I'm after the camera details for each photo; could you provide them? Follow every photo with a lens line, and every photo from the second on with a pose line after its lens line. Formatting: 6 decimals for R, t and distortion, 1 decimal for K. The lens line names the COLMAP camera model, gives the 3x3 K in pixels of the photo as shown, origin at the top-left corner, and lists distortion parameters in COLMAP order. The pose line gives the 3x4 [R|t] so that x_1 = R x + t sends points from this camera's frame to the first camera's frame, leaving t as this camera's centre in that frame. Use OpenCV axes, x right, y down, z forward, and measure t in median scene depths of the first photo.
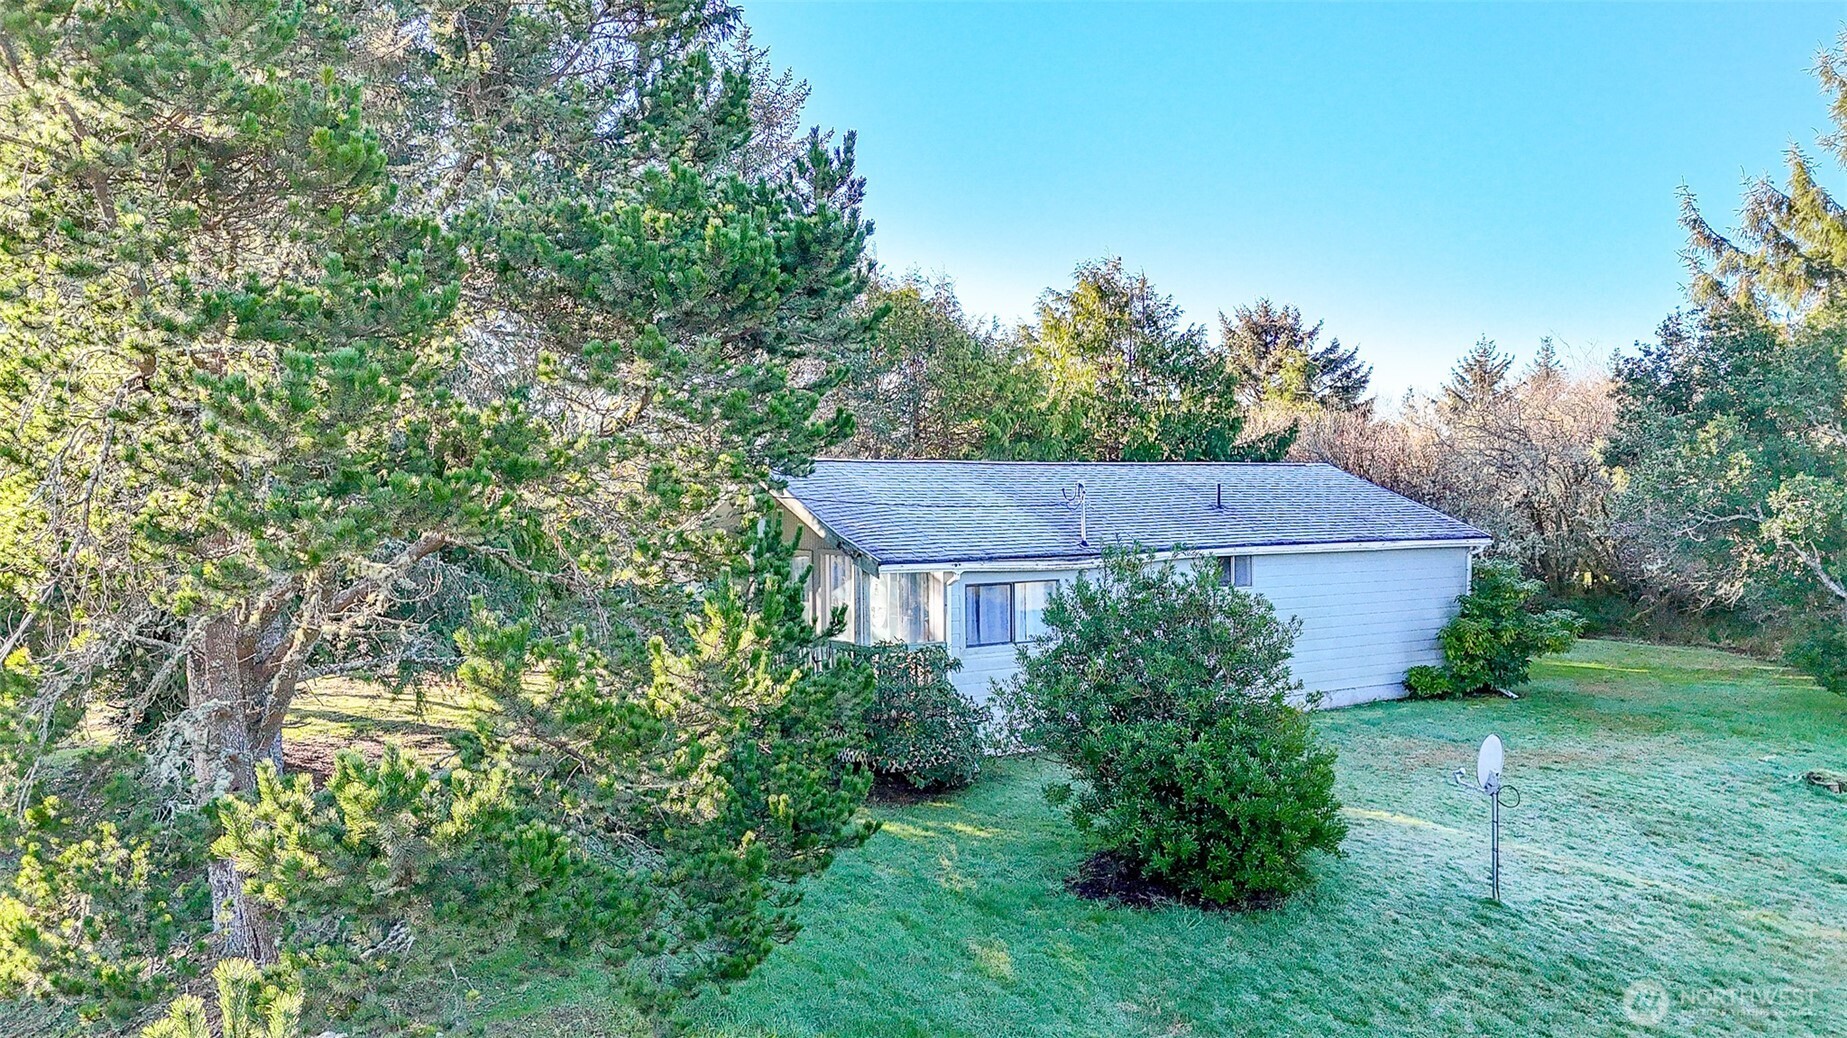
lens RADIAL K [[1347.1, 0, 923.5], [0, 1347.1, 519.0], [0, 0, 1]] dist [0.004370, 0.007885]
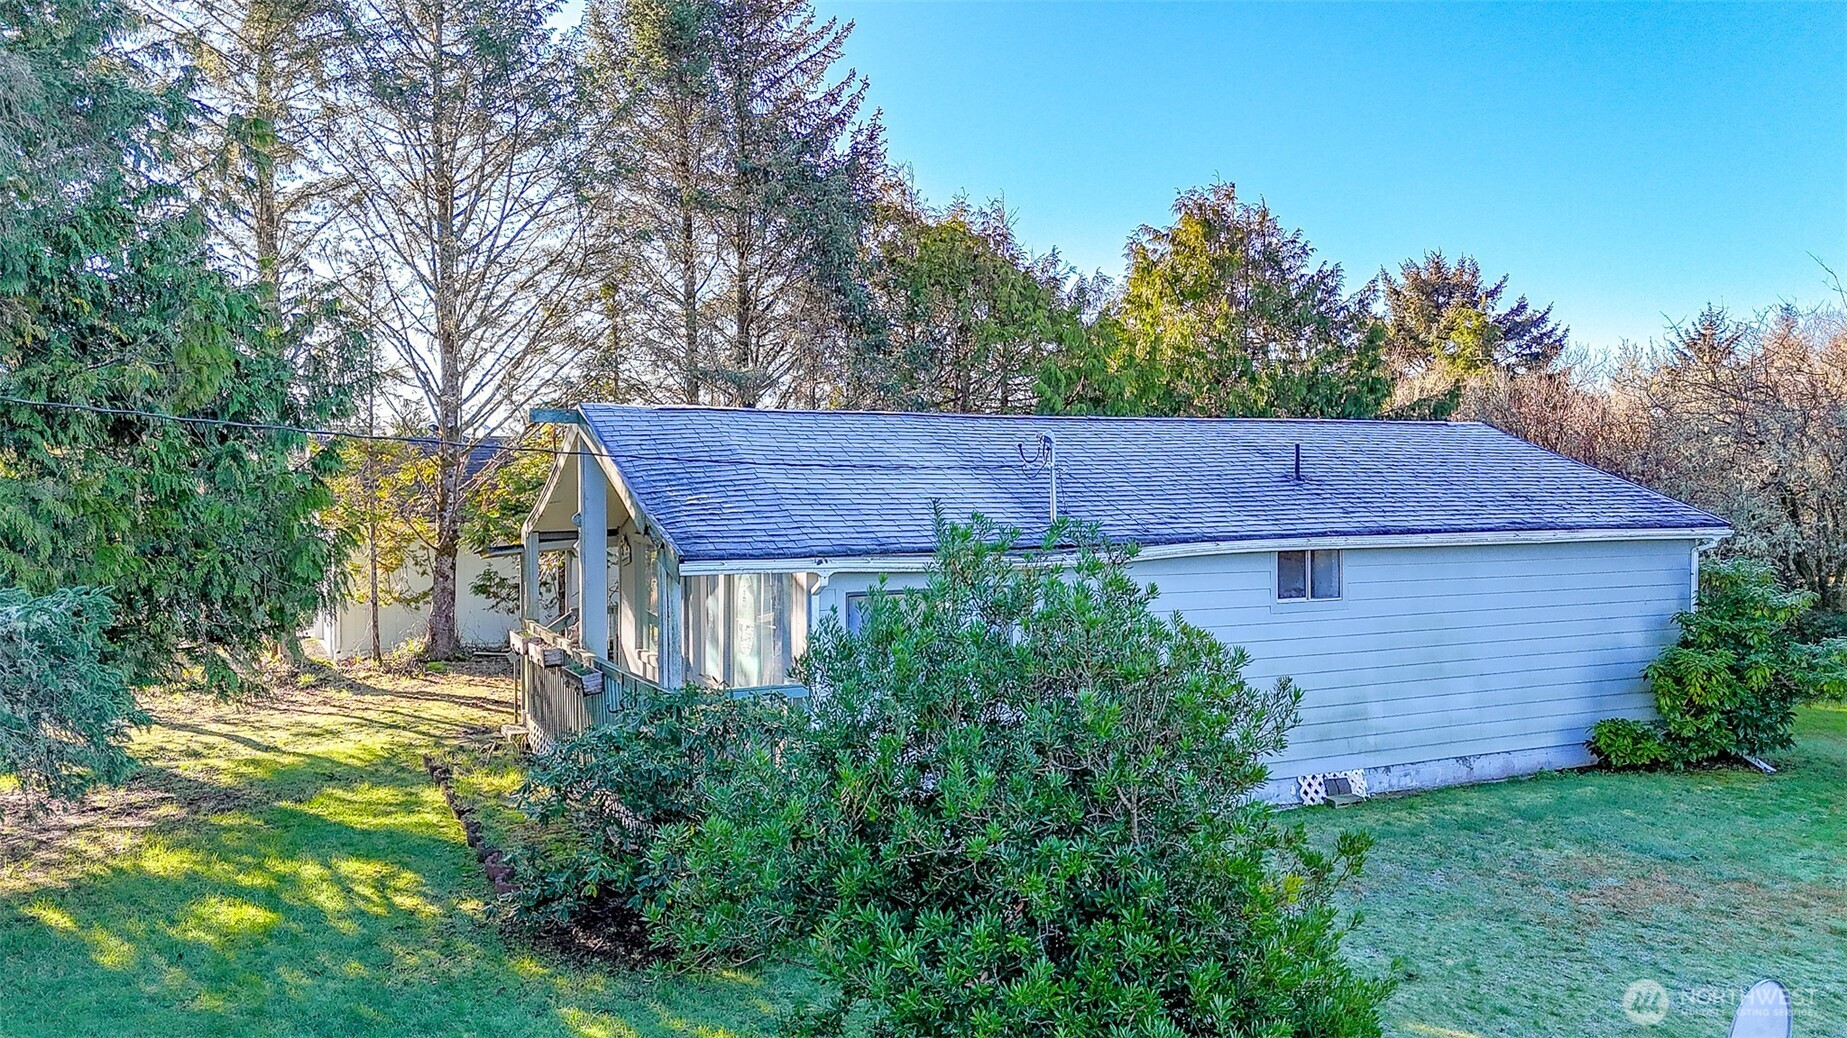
lens RADIAL K [[1347.1, 0, 923.5], [0, 1347.1, 519.0], [0, 0, 1]] dist [0.004370, 0.007885]
pose [[0.991302, 0.001893, -0.131593, 0.077242], [-0.001595, 0.999996, 0.002370, 0.006397], [0.131597, -0.002139, 0.991301, 0.194566]]
